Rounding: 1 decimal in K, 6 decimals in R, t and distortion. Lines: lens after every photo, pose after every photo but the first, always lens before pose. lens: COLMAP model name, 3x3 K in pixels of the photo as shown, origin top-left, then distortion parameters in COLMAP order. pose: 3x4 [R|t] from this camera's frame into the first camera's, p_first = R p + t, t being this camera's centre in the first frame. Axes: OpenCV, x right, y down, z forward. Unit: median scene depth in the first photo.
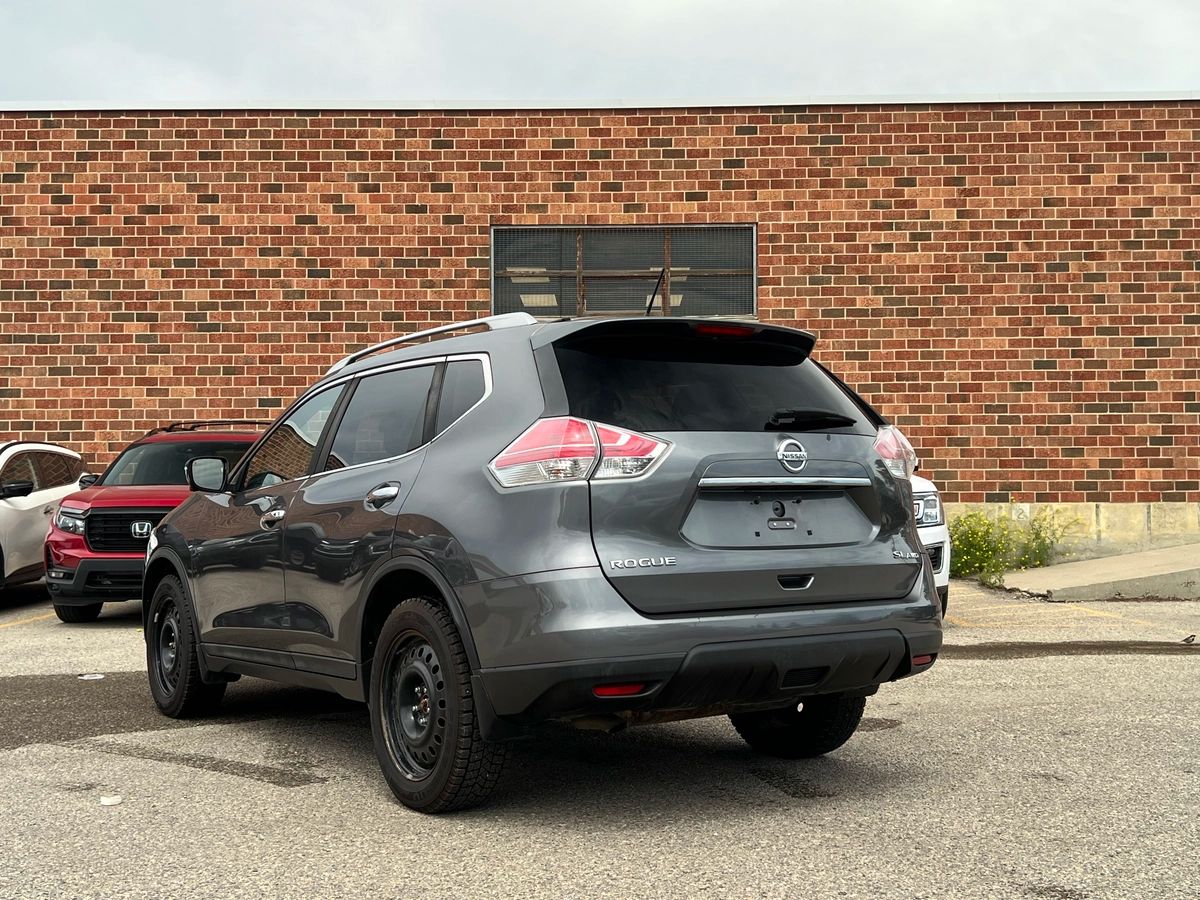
lens RADIAL K [[1388.3, 0, 593.0], [0, 1388.3, 453.5], [0, 0, 1]] dist [0.069819, 0.000000]
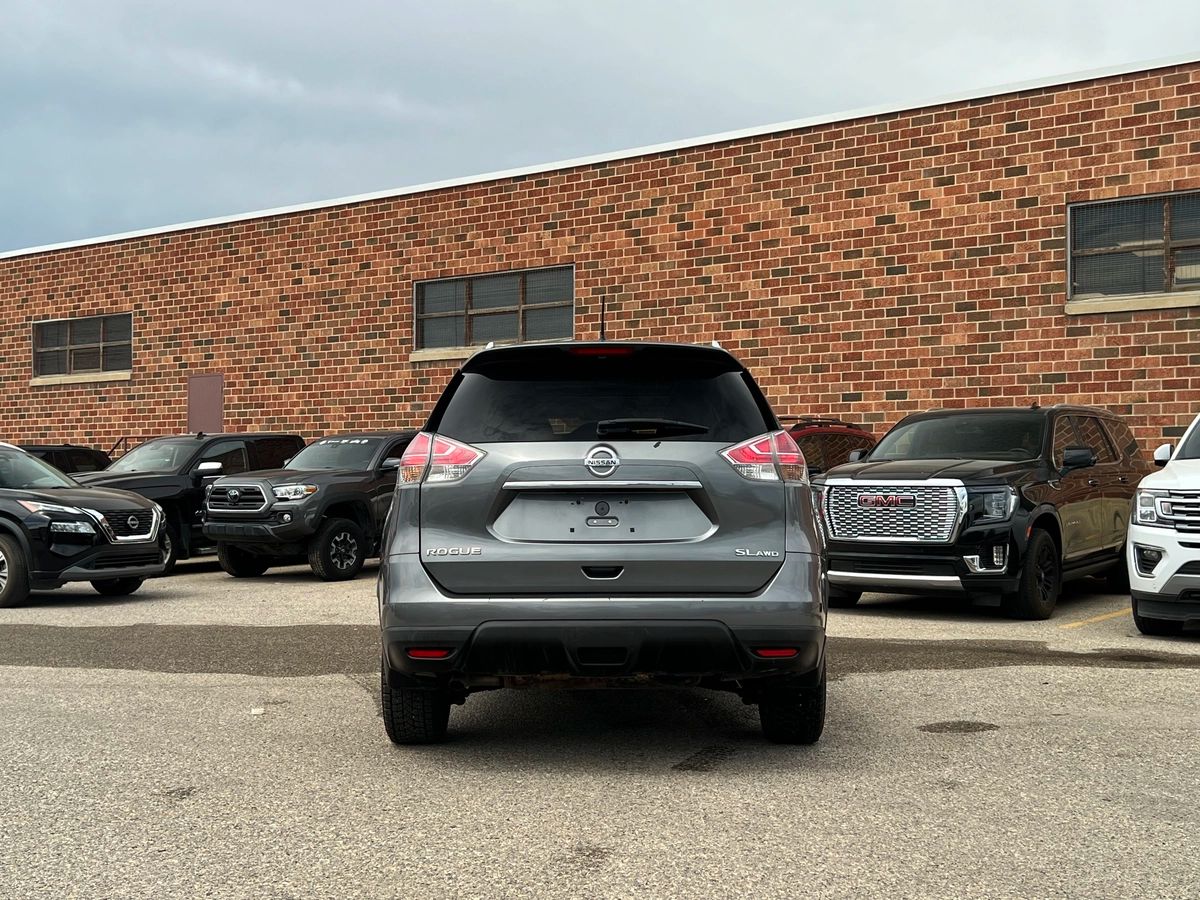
lens RADIAL K [[1388.3, 0, 580.2], [0, 1388.3, 454.4], [0, 0, 1]] dist [0.069819, 0.000000]
pose [[0.817725, -0.008146, -0.575551, 0.206783], [0.014739, 0.999868, 0.006789, -0.003288], [0.575420, -0.014035, 0.817738, 0.016415]]
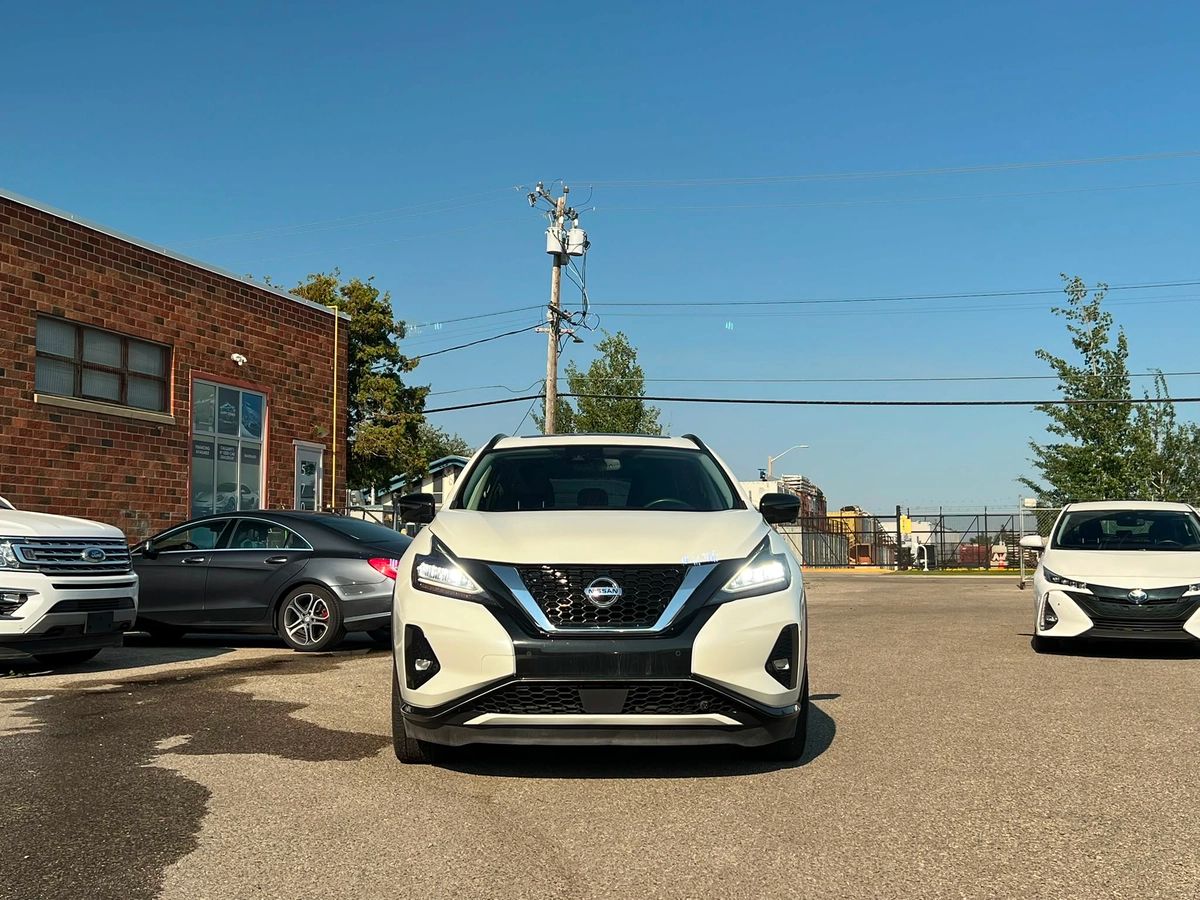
lens RADIAL K [[1388.3, 0, 608.5], [0, 1388.3, 452.6], [0, 0, 1]] dist [0.069819, 0.000000]
pose [[0.278270, 0.082837, 0.956924, -0.454718], [-0.042903, 0.996352, -0.073774, 0.016471], [-0.959544, -0.020526, 0.280809, 0.206925]]
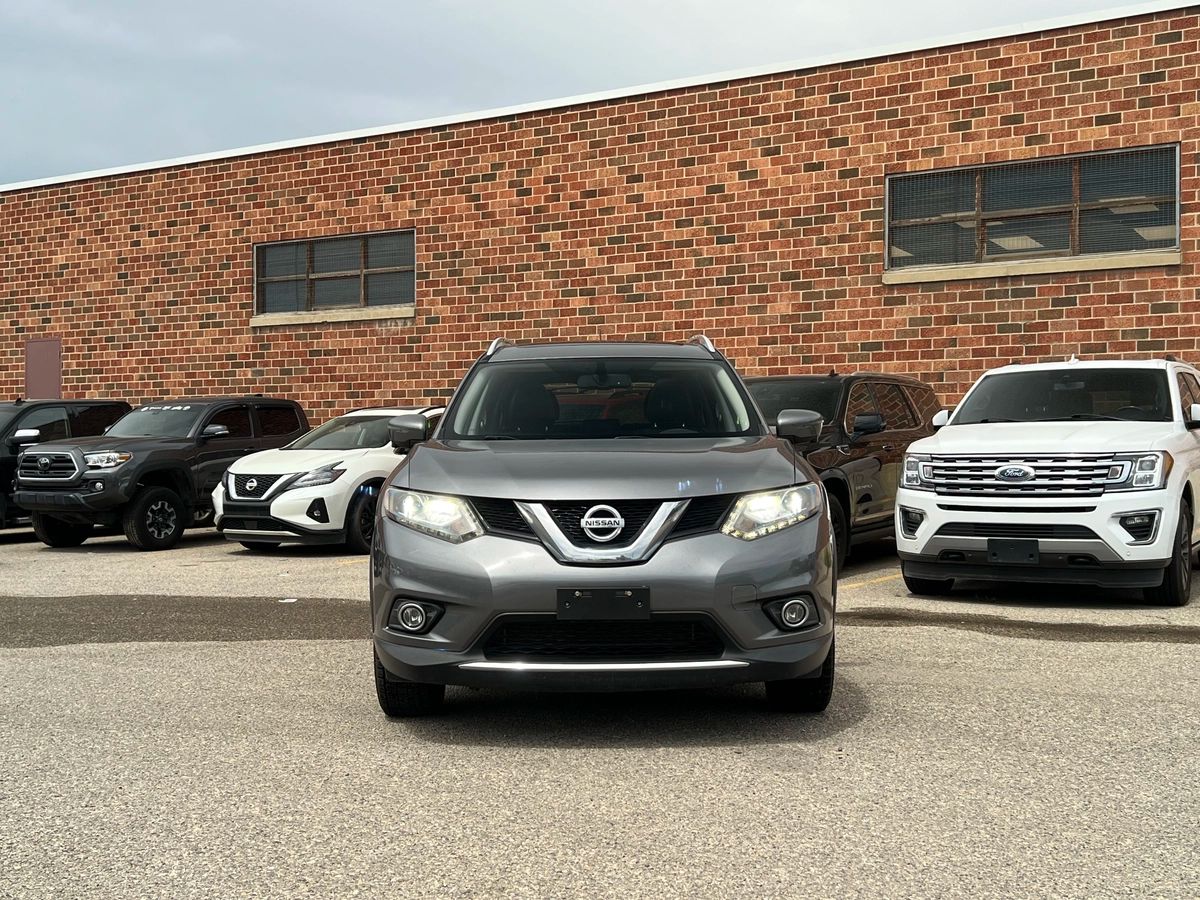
lens RADIAL K [[1388.3, 0, 590.8], [0, 1388.3, 469.1], [0, 0, 1]] dist [0.069819, 0.000000]
pose [[0.861009, 0.008434, -0.508519, 0.249744], [0.014735, 0.999029, 0.041518, -0.001851], [0.508376, -0.043241, 0.860049, 0.041704]]
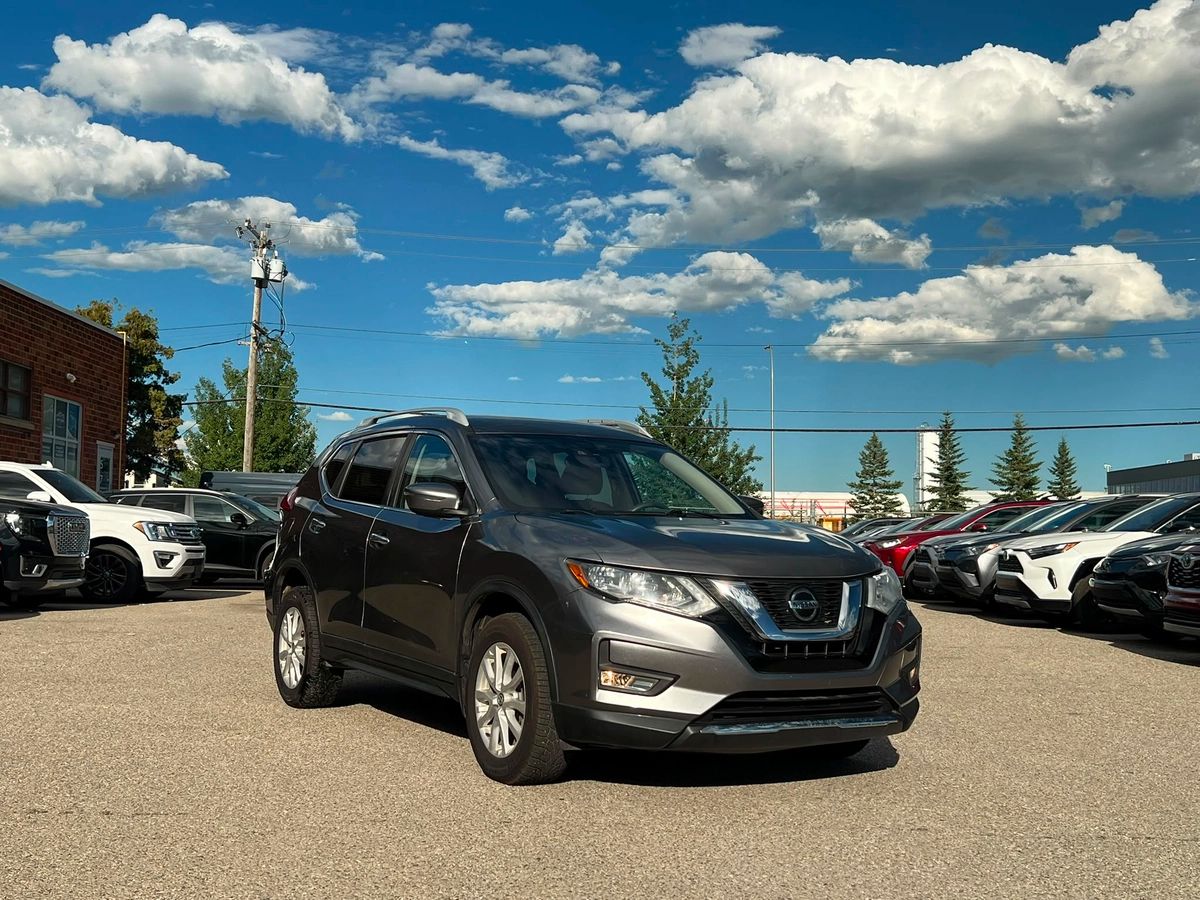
lens RADIAL K [[1388.3, 0, 607.6], [0, 1388.3, 476.1], [0, 0, 1]] dist [0.069819, 0.000000]
pose [[-0.030339, 0.057450, 0.997887, -1.045386], [-0.059117, 0.996496, -0.059167, 0.026833], [-0.997790, -0.060788, -0.026836, 0.316952]]
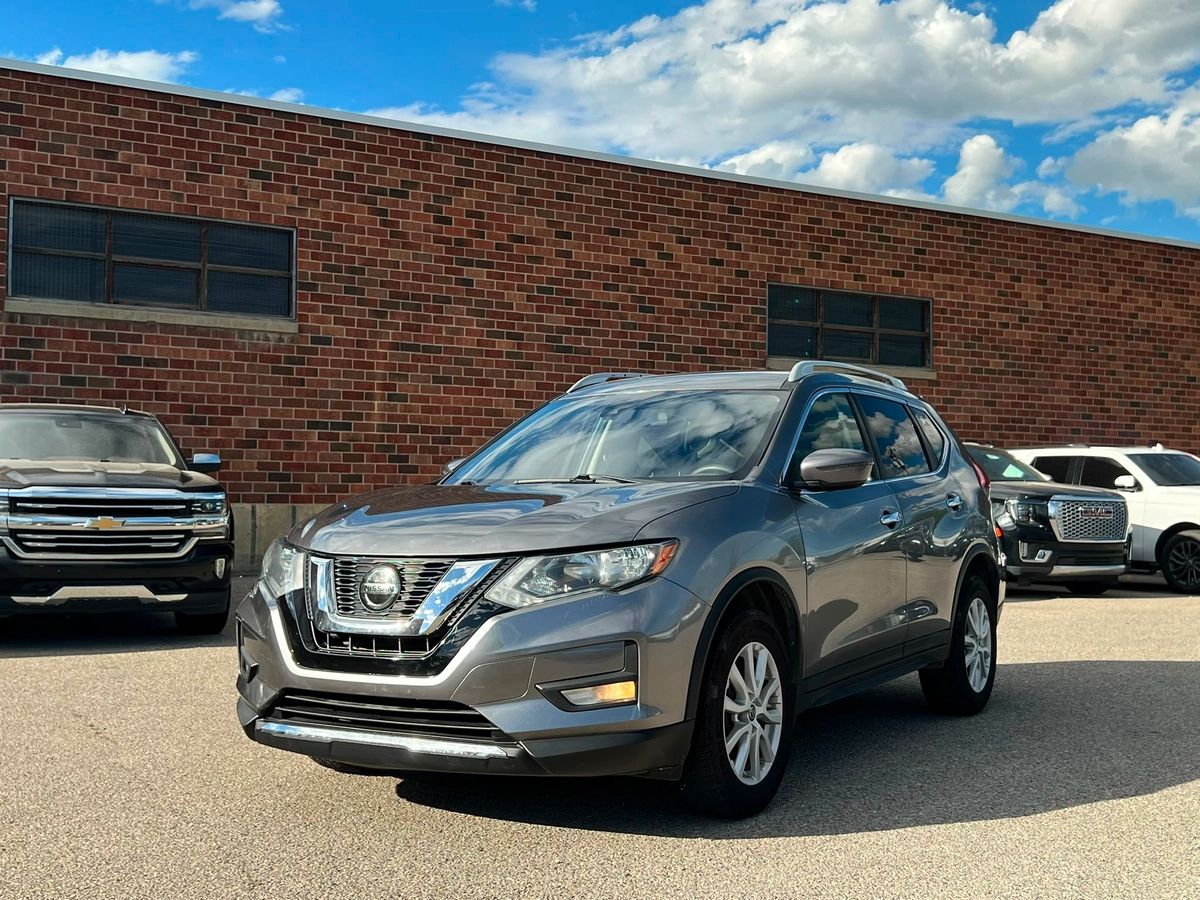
lens RADIAL K [[1388.3, 0, 604.9], [0, 1388.3, 468.9], [0, 0, 1]] dist [0.069819, 0.000000]
pose [[0.863485, 0.027899, 0.503602, -0.809265], [-0.028526, 0.999572, -0.006464, 0.012756], [-0.503567, -0.008784, 0.863912, 0.014571]]
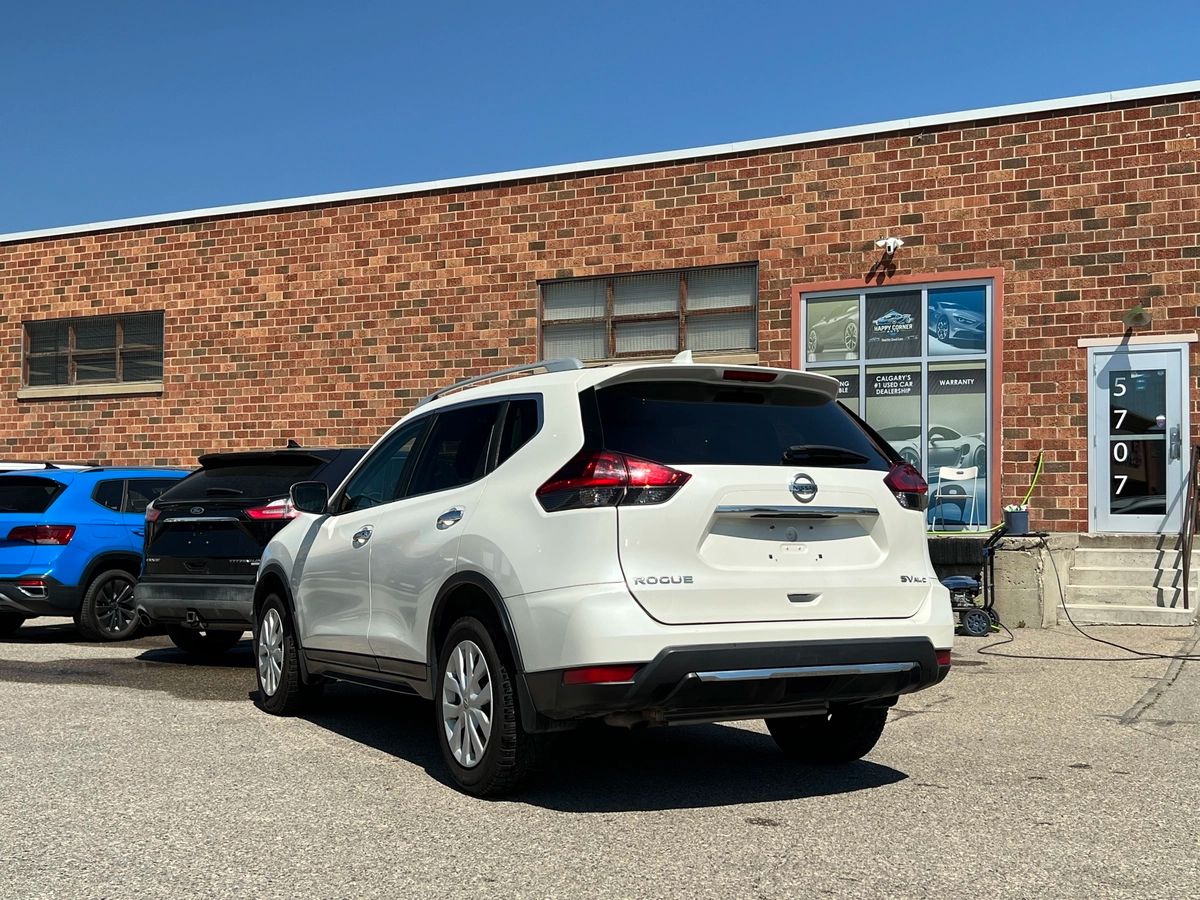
lens RADIAL K [[1388.3, 0, 582.4], [0, 1388.3, 474.6], [0, 0, 1]] dist [0.069819, 0.000000]
pose [[0.890910, -0.003571, -0.454165, 1.065239], [0.007644, 0.999945, 0.007132, -0.016914], [0.454115, -0.009826, 0.890889, 0.001916]]
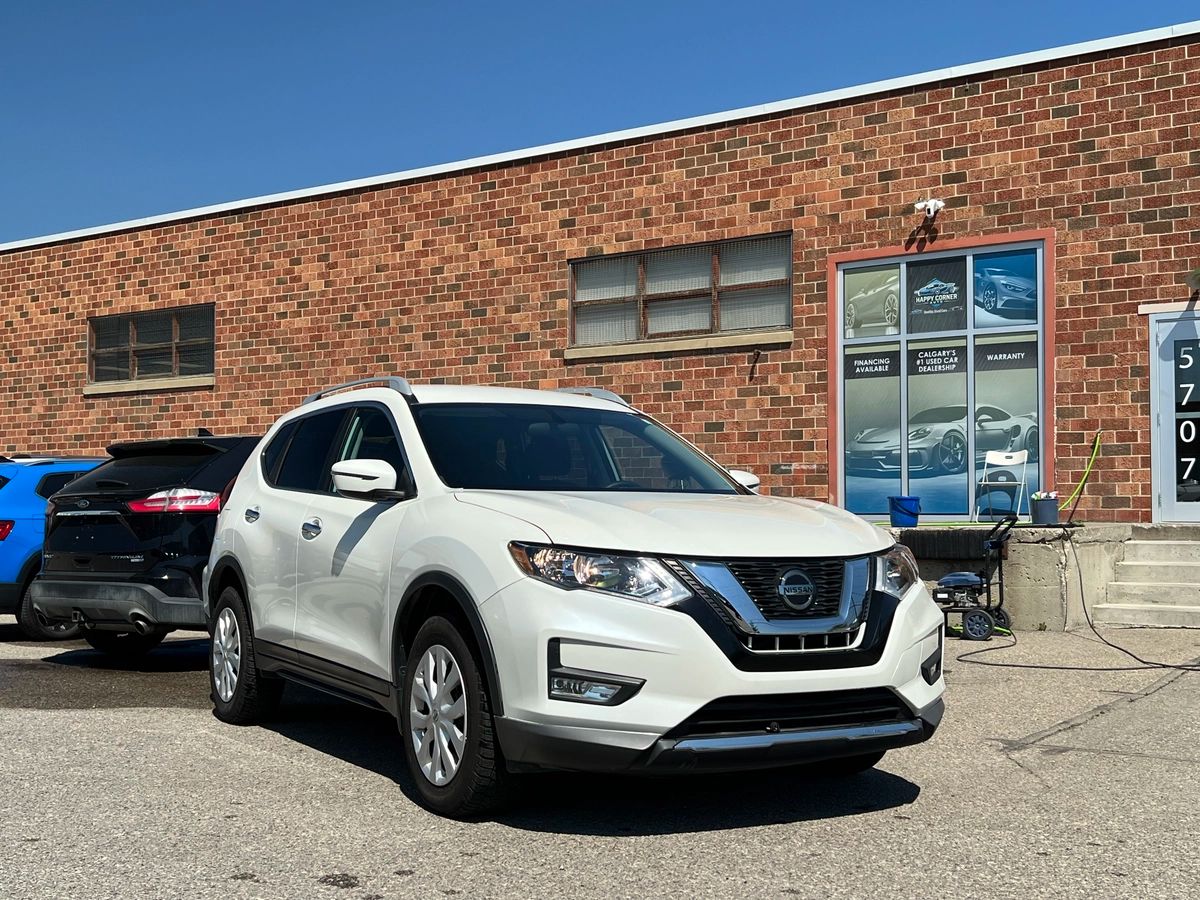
lens RADIAL K [[1388.3, 0, 592.6], [0, 1388.3, 463.9], [0, 0, 1]] dist [0.069819, 0.000000]
pose [[0.831051, -0.014279, -0.556014, 1.128514], [0.018381, 0.999829, 0.001798, -0.011305], [0.555893, -0.011714, 0.831171, 0.112170]]
